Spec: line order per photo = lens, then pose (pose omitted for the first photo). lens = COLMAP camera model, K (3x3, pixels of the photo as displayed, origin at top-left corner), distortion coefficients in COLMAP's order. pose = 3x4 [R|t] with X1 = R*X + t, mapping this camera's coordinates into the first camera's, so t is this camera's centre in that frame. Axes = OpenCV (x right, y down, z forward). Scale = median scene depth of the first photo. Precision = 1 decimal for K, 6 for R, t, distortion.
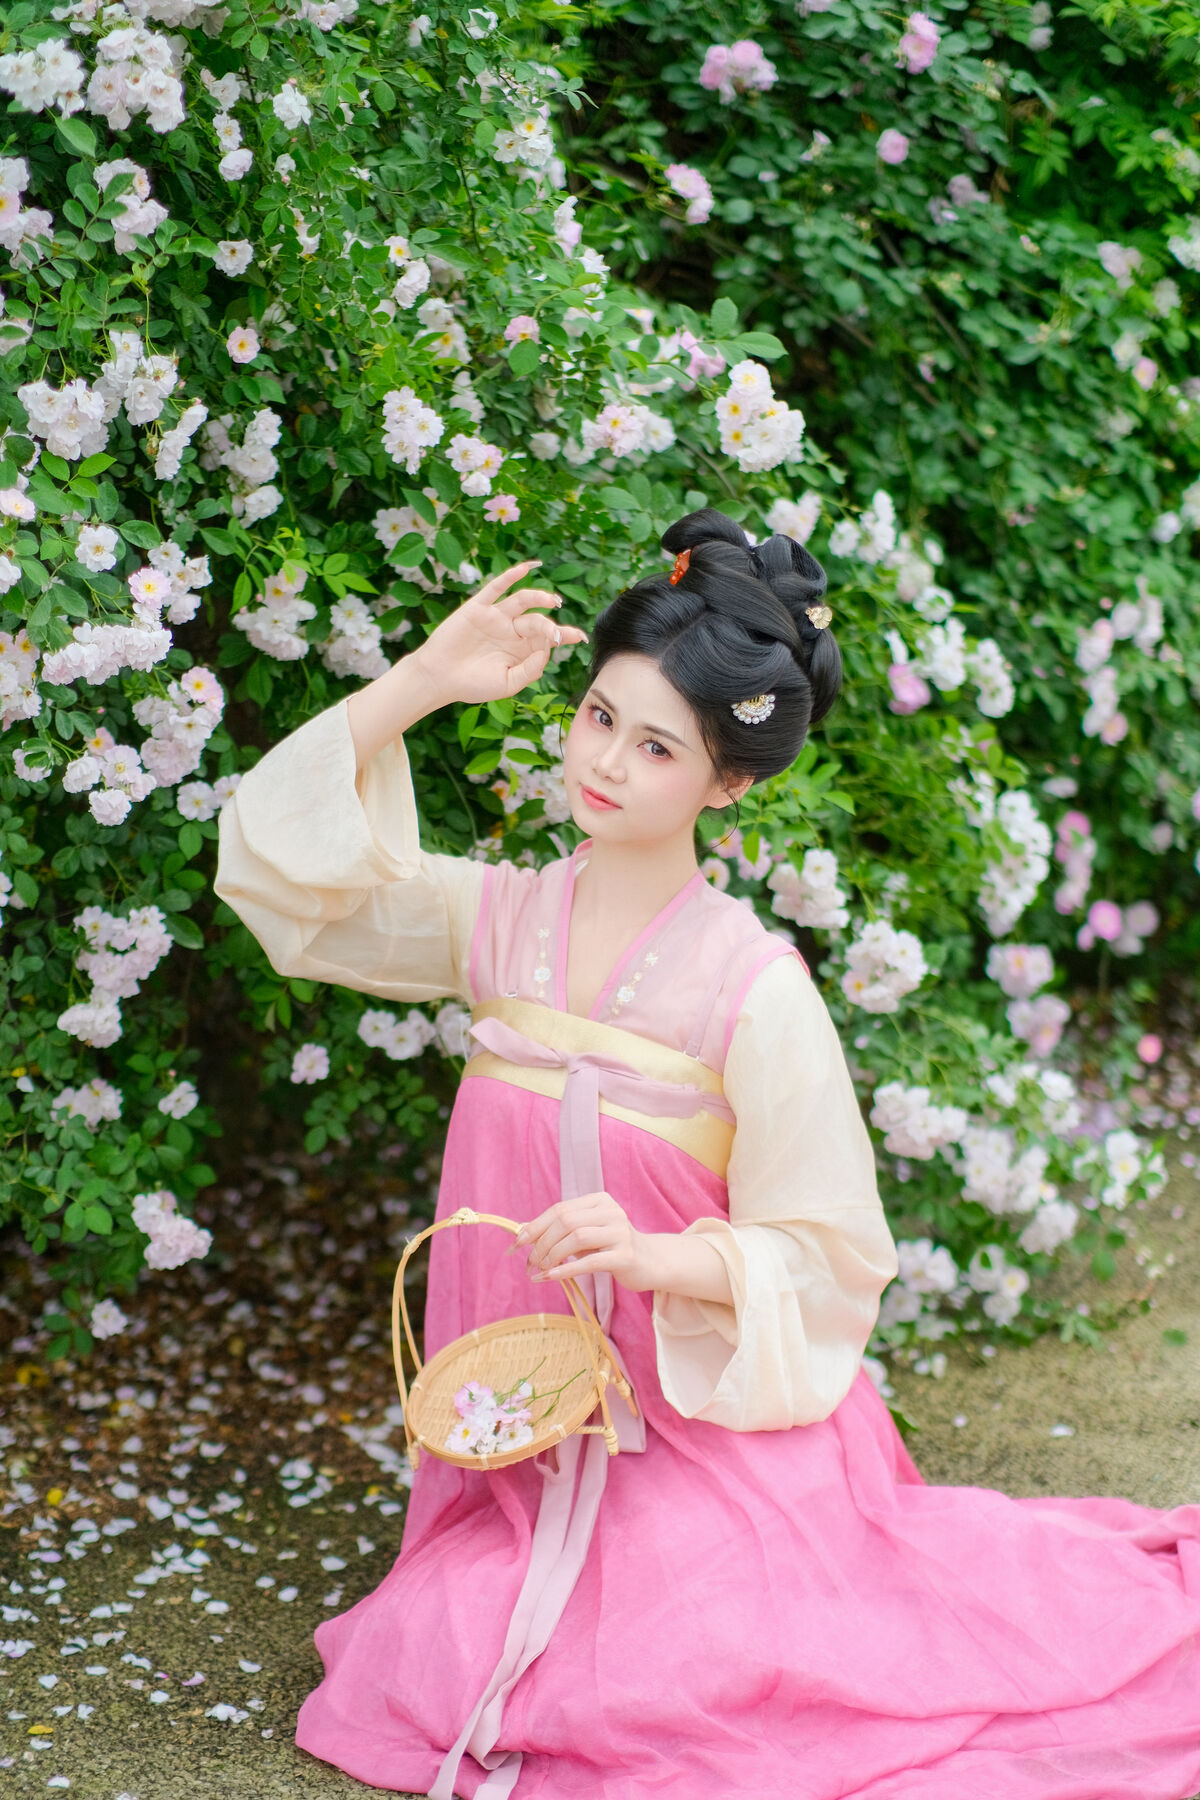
lens RADIAL K [[4437.3, 0, 660.2], [0, 4437.3, 899.9], [0, 0, 1]] dist [0.362488, -0.374209]
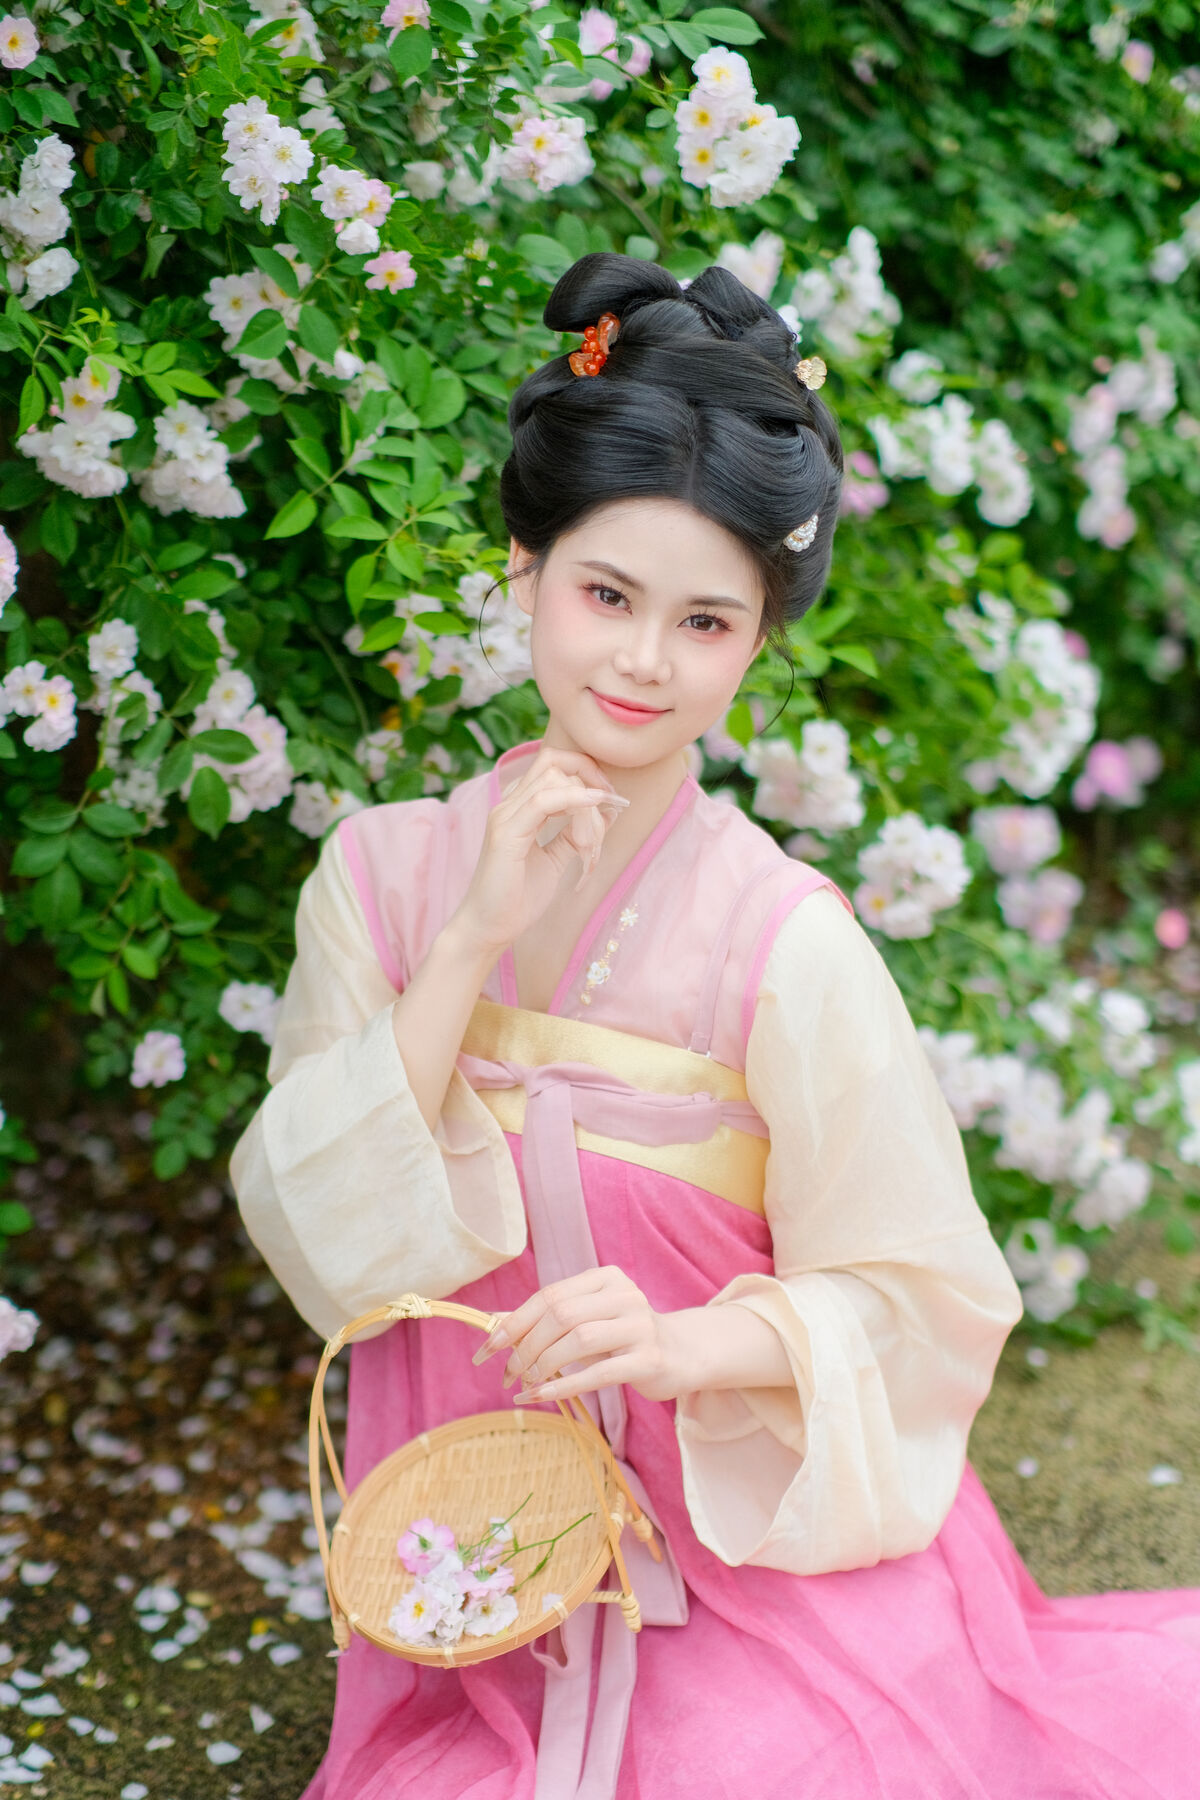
lens RADIAL K [[4346.2, 0, 600.0], [0, 4346.2, 951.0], [0, 0, 1]] dist [0.330579, -0.168939]
pose [[0.997429, -0.043681, 0.056810, -0.045169], [0.039619, 0.996706, 0.070761, -0.027050], [-0.059714, -0.068328, 0.995874, 0.285037]]
